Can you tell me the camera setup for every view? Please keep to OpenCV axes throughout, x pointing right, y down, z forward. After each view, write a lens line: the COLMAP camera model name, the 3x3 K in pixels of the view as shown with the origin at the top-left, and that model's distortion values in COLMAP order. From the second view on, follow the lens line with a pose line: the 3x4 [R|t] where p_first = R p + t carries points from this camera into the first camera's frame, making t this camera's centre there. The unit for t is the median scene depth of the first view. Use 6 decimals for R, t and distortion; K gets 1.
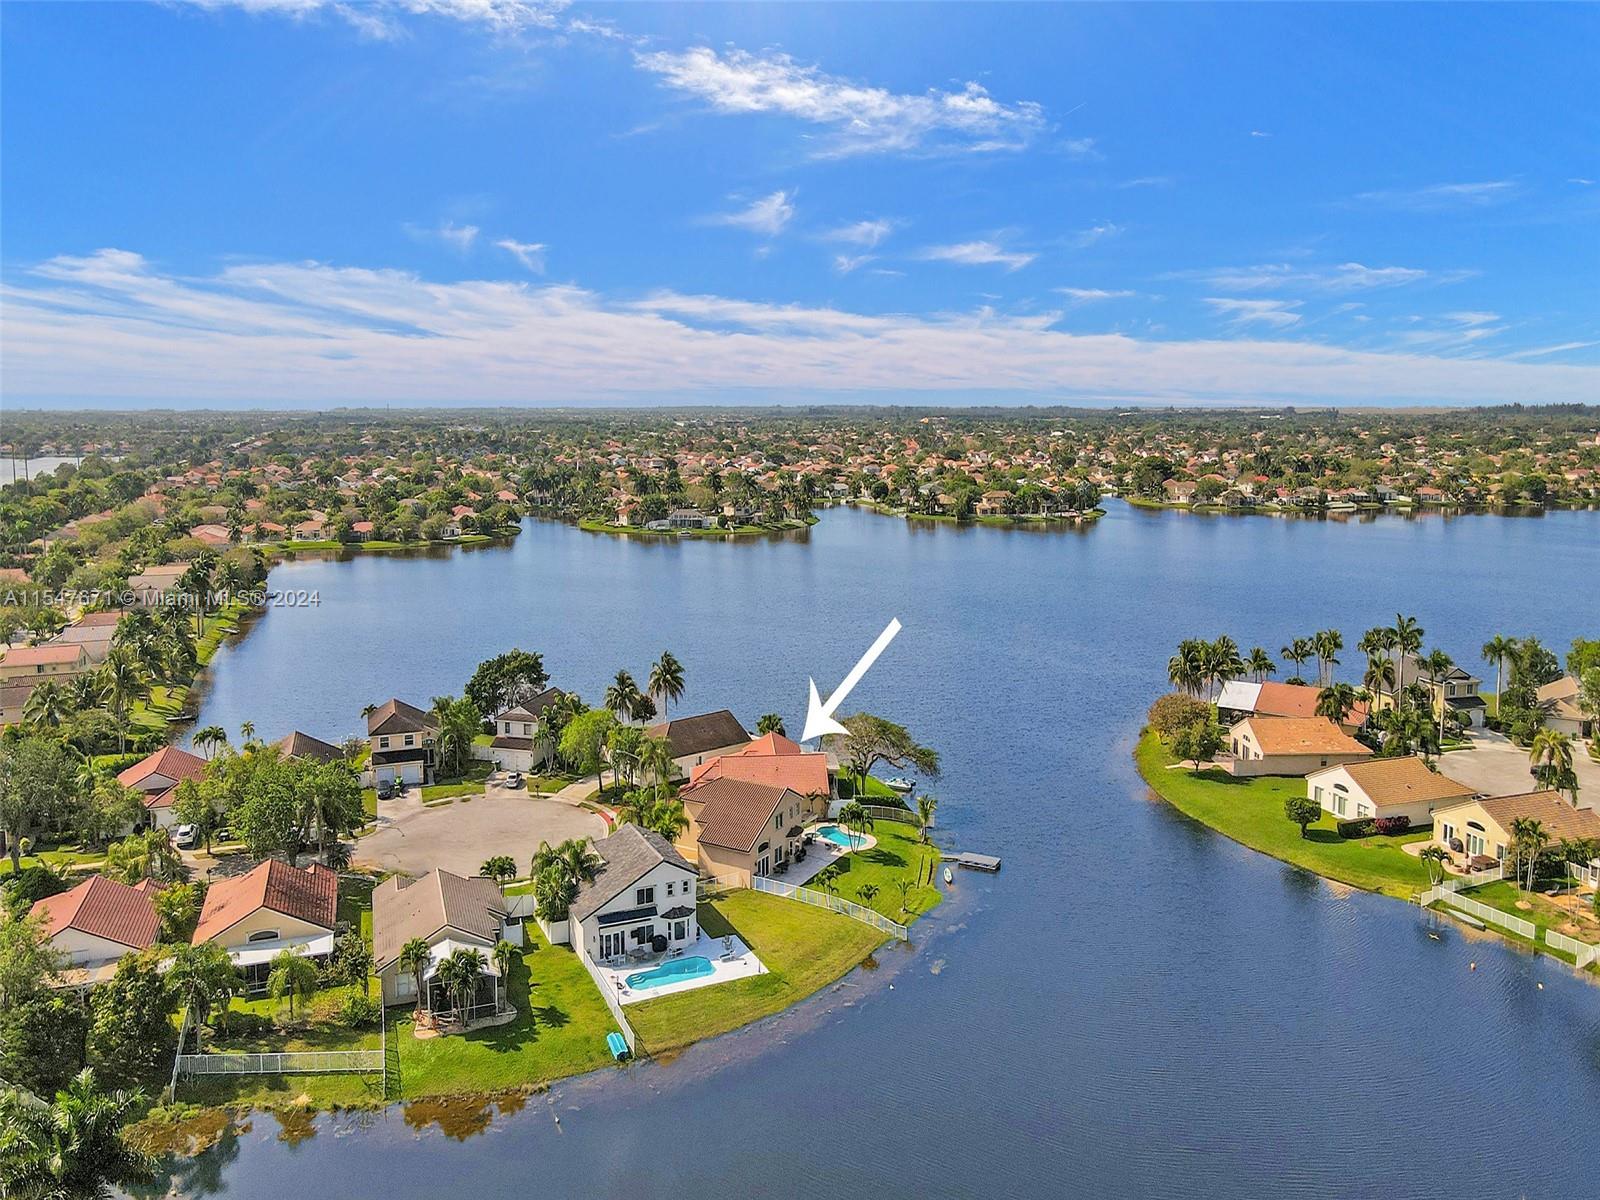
lens RADIAL K [[1178.2, 0, 799.6], [0, 1178.2, 613.6], [0, 0, 1]] dist [-0.011022, 0.002290]
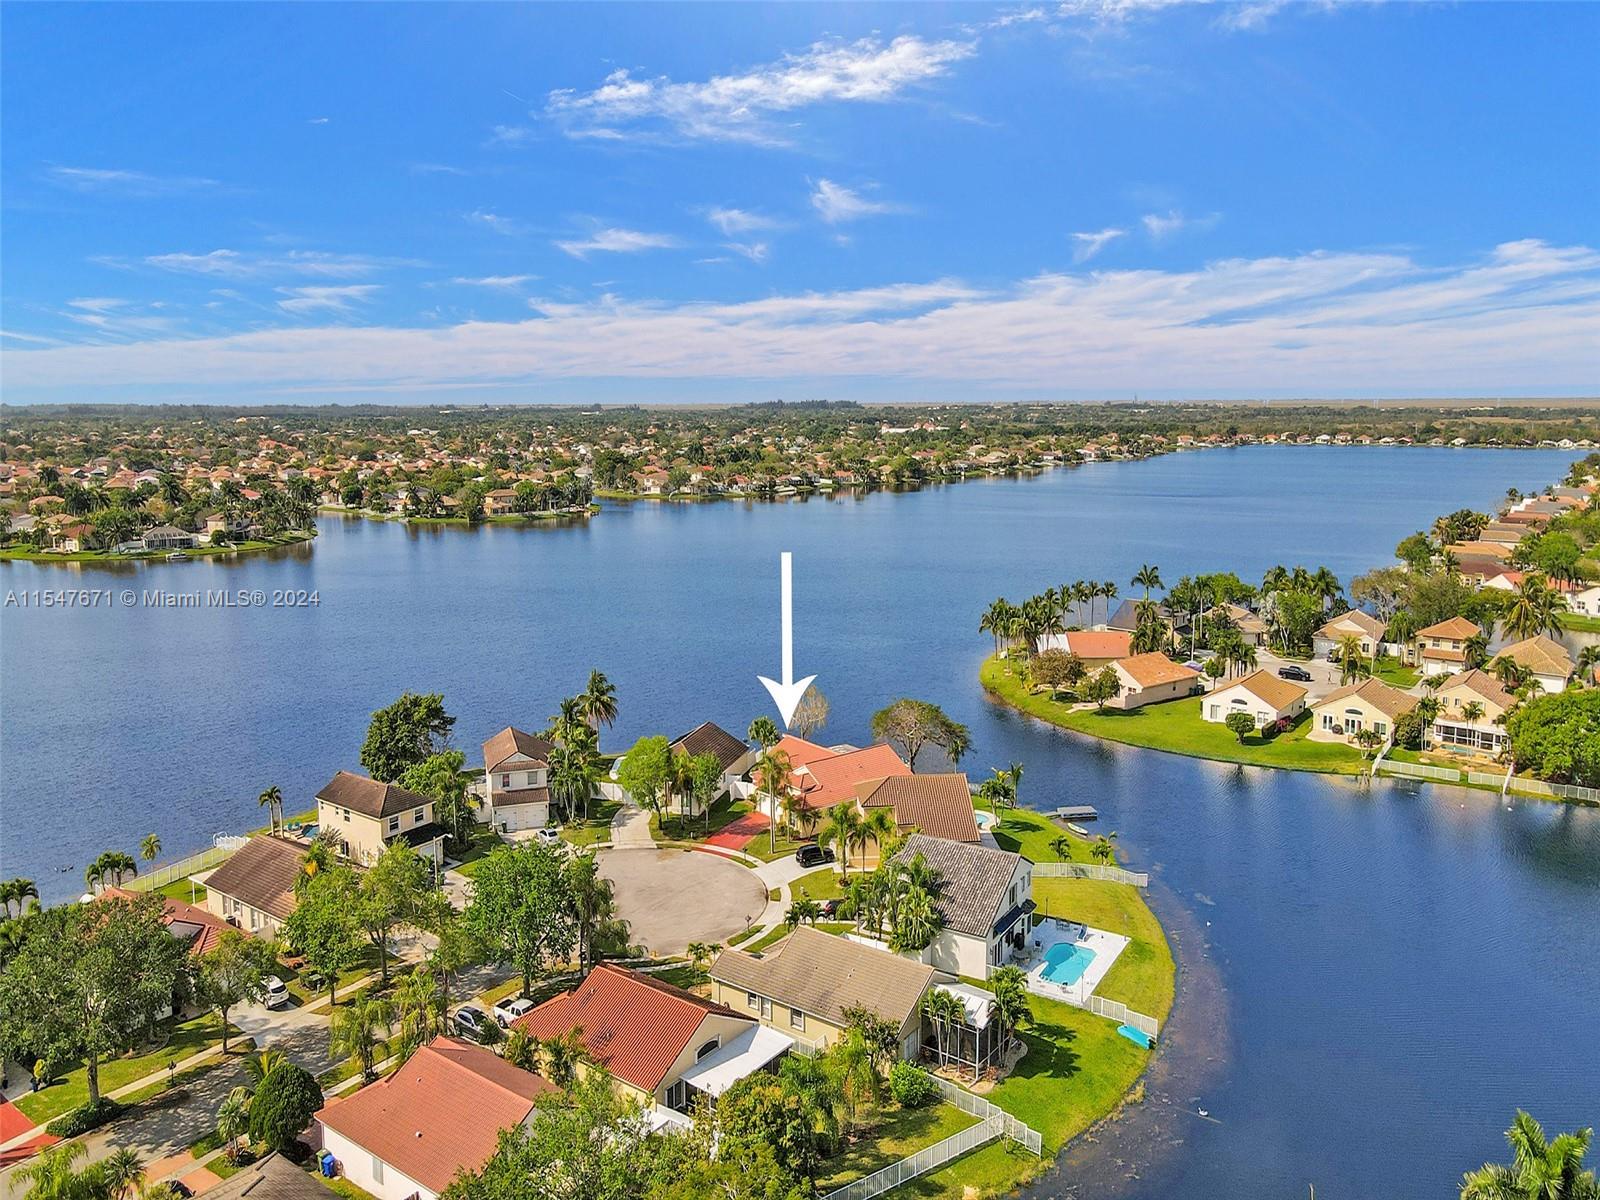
lens RADIAL K [[1178.2, 0, 797.6], [0, 1178.2, 584.7], [0, 0, 1]] dist [-0.011022, 0.002290]
pose [[0.832170, -0.087368, 0.547594, -0.167955], [0.099727, 0.994989, 0.007196, -0.008631], [-0.545479, 0.048622, 0.836713, 0.057724]]
